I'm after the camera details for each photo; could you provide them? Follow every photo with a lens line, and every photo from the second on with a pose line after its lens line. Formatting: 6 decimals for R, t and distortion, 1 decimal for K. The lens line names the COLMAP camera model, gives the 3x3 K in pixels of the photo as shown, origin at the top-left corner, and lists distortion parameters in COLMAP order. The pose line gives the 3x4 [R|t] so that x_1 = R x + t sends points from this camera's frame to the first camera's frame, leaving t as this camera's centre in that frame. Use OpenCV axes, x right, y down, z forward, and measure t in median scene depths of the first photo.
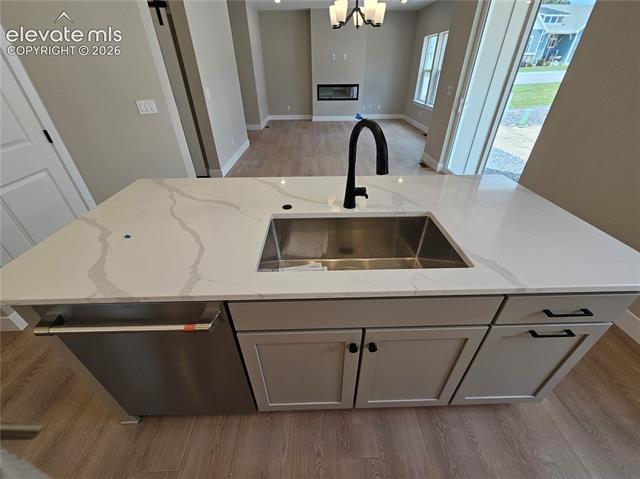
lens RADIAL K [[262.9, 0, 321.5], [0, 262.9, 241.1], [0, 0, 1]] dist [0.000392, 0.000173]
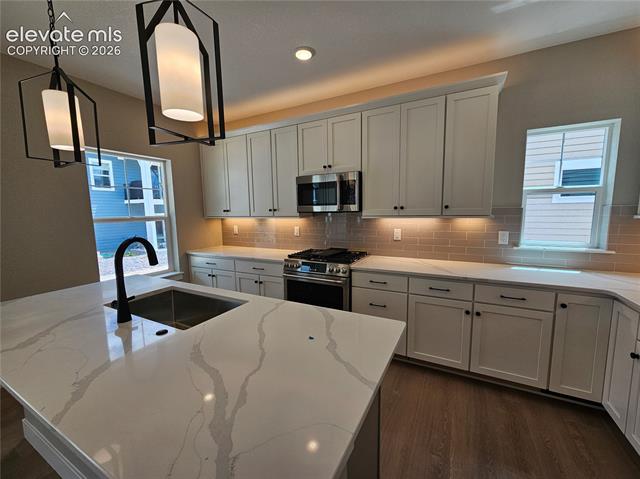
lens RADIAL K [[263.9, 0, 322.0], [0, 263.9, 240.0], [0, 0, 1]] dist [-0.000189, 0.000378]
pose [[-0.871287, -0.035839, 0.489463, -1.028882], [0.292156, 0.763483, 0.575968, -0.723311], [-0.394339, 0.644833, -0.654742, 1.148324]]
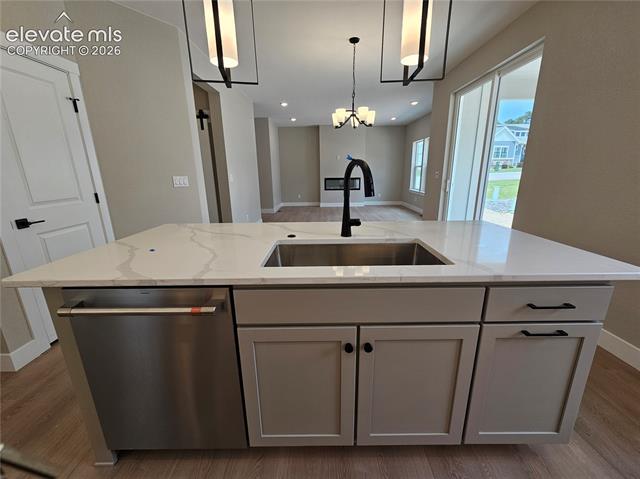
lens RADIAL K [[263.9, 0, 322.0], [0, 263.9, 240.0], [0, 0, 1]] dist [-0.000189, 0.000378]
pose [[0.999602, -0.000354, -0.028195, 0.033416], [-0.008839, 0.945593, -0.325232, 0.253698], [0.026776, 0.325352, 0.945214, -0.074336]]
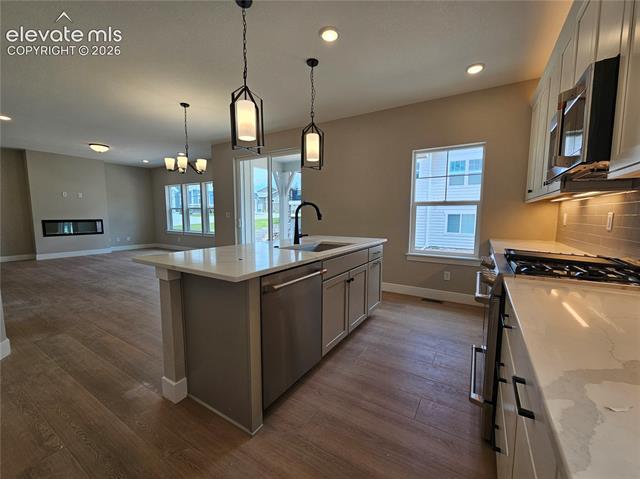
lens RADIAL K [[263.9, 0, 322.0], [0, 263.9, 240.0], [0, 0, 1]] dist [-0.000189, 0.000378]
pose [[0.541355, -0.075835, 0.837367, -1.447693], [0.461182, 0.859520, -0.220311, 0.368802], [-0.703027, 0.505445, 0.500279, -0.153341]]
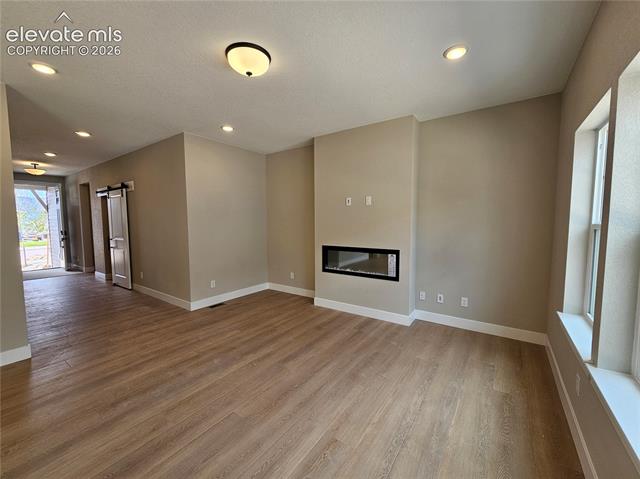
lens RADIAL K [[259.3, 0, 321.3], [0, 259.3, 246.2], [0, 0, 1]] dist [0.000479, 0.000191]
pose [[0.803343, 0.055183, -0.592954, 1.747042], [-0.331959, 0.868147, -0.368949, -2.364136], [0.494412, 0.493229, 0.715739, 3.685744]]
